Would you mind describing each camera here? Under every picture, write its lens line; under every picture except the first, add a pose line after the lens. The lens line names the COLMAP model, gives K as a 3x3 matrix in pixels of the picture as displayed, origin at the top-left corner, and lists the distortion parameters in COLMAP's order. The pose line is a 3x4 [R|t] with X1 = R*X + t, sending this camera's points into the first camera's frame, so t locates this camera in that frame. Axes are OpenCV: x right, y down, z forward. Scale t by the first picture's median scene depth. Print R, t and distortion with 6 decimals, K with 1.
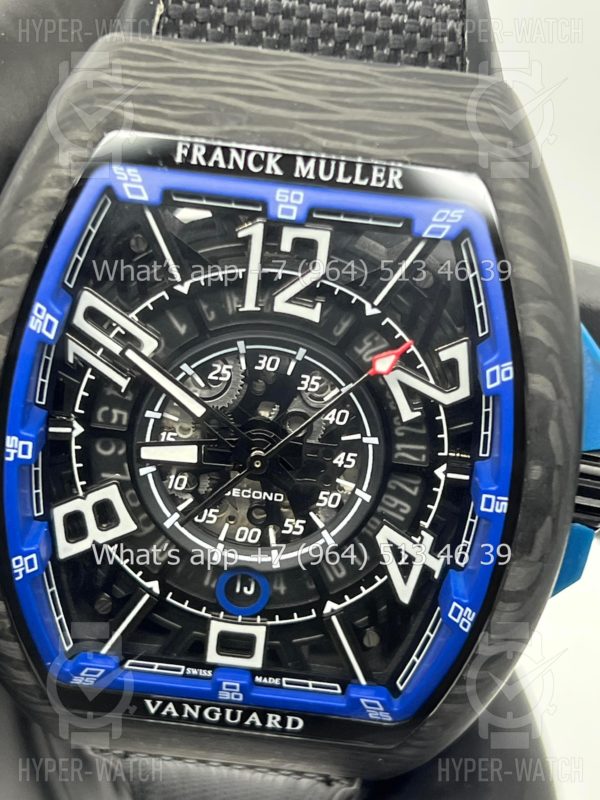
lens RADIAL K [[1907.9, 0, 299.1], [0, 1907.9, 389.3], [0, 0, 1]] dist [0.220332, -0.191228]
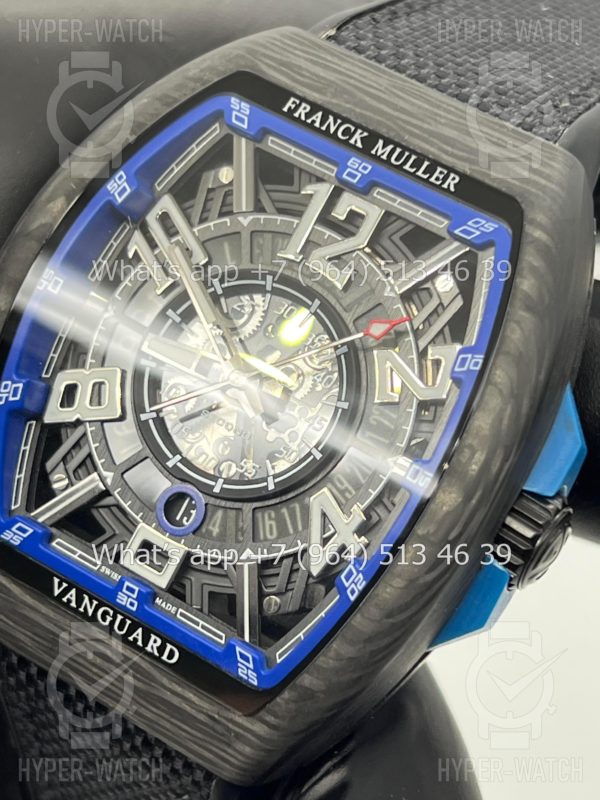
lens RADIAL K [[1937.4, 0, 284.3], [0, 1937.4, 401.3], [0, 0, 1]] dist [0.218694, -0.216002]
pose [[0.898700, 0.346106, -0.269348, 0.299842], [-0.425137, 0.838327, -0.341272, 0.409487], [0.107685, 0.421211, 0.900547, 0.015352]]
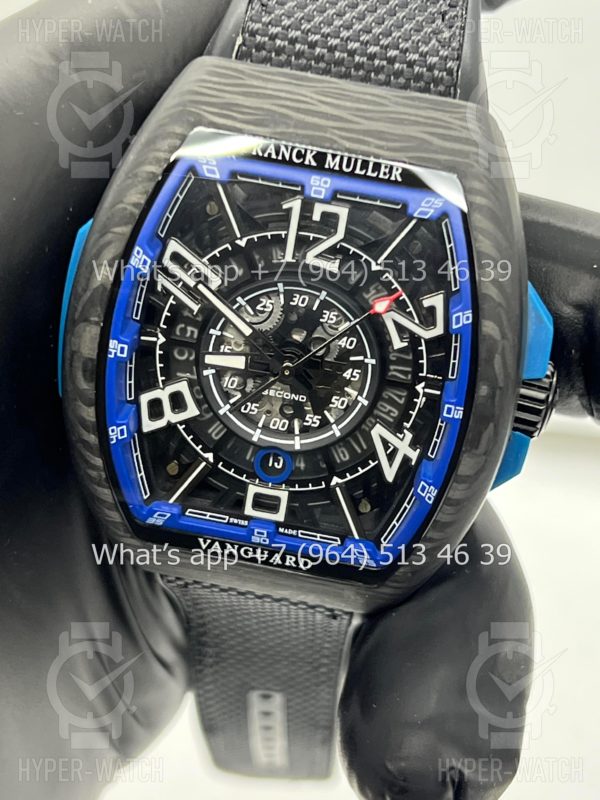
lens RADIAL K [[1907.9, 0, 299.1], [0, 1907.9, 389.3], [0, 0, 1]] dist [0.220332, -0.191228]
pose [[0.995639, 0.068162, -0.063693, 0.075501], [-0.066576, 0.997424, 0.026714, 0.013619], [0.065350, -0.022357, 0.997612, -0.382475]]
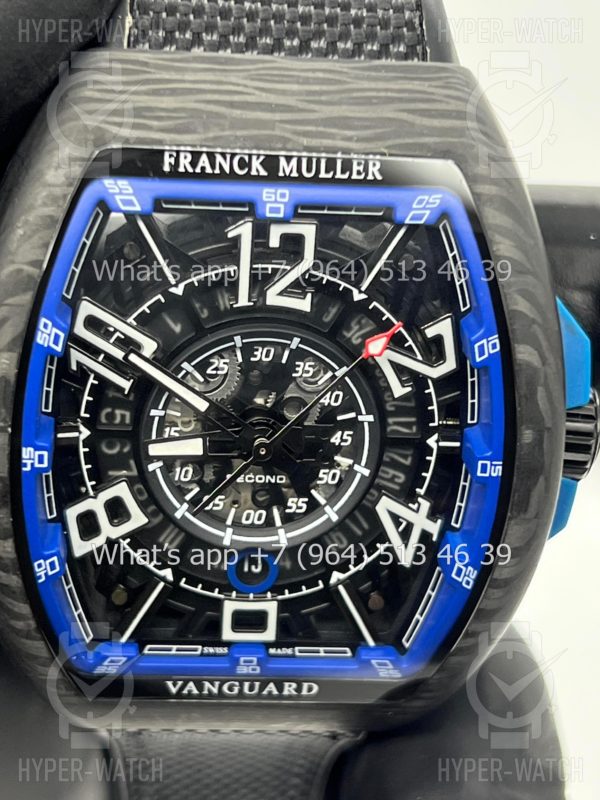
lens RADIAL K [[1907.9, 0, 299.1], [0, 1907.9, 389.3], [0, 0, 1]] dist [0.220332, -0.191228]
pose [[0.992745, -0.089628, 0.080146, -0.081702], [0.086066, 0.995187, 0.046850, -0.041395], [-0.083960, -0.039612, 0.995681, -0.042828]]
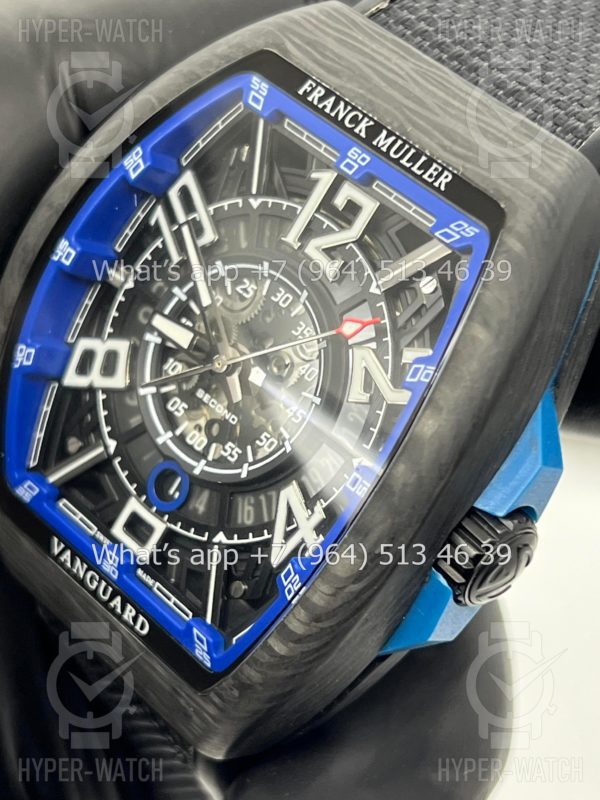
lens RADIAL K [[1937.4, 0, 284.3], [0, 1937.4, 401.3], [0, 0, 1]] dist [0.218694, -0.216002]
pose [[0.755030, 0.443890, -0.482589, 0.542944], [-0.562493, 0.816703, -0.128831, 0.175772], [0.336945, 0.368724, 0.866320, 0.060516]]
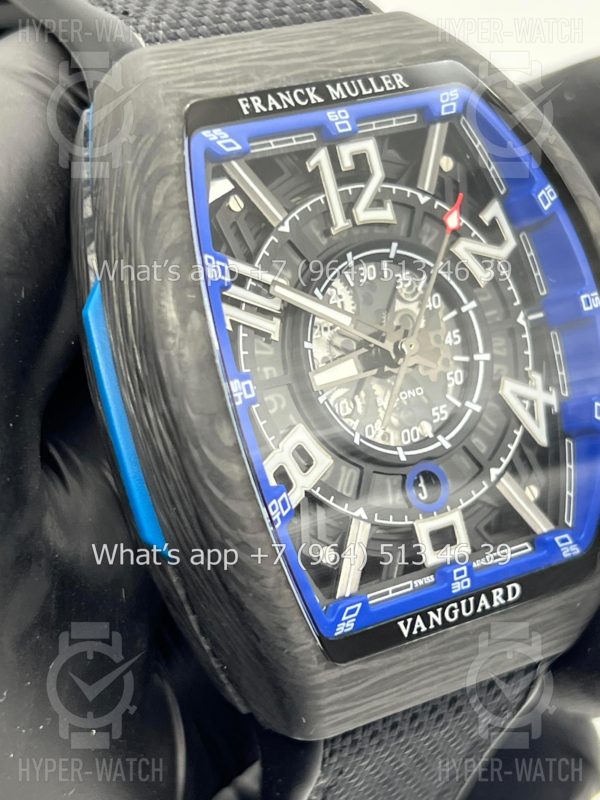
lens RADIAL K [[1932.3, 0, 325.2], [0, 1932.3, 415.7], [0, 0, 1]] dist [0.158394, -0.469185]
pose [[0.782801, -0.328330, 0.528604, -0.656499], [0.493380, 0.845141, -0.205699, 0.275197], [-0.379208, 0.421824, 0.823569, 0.113133]]
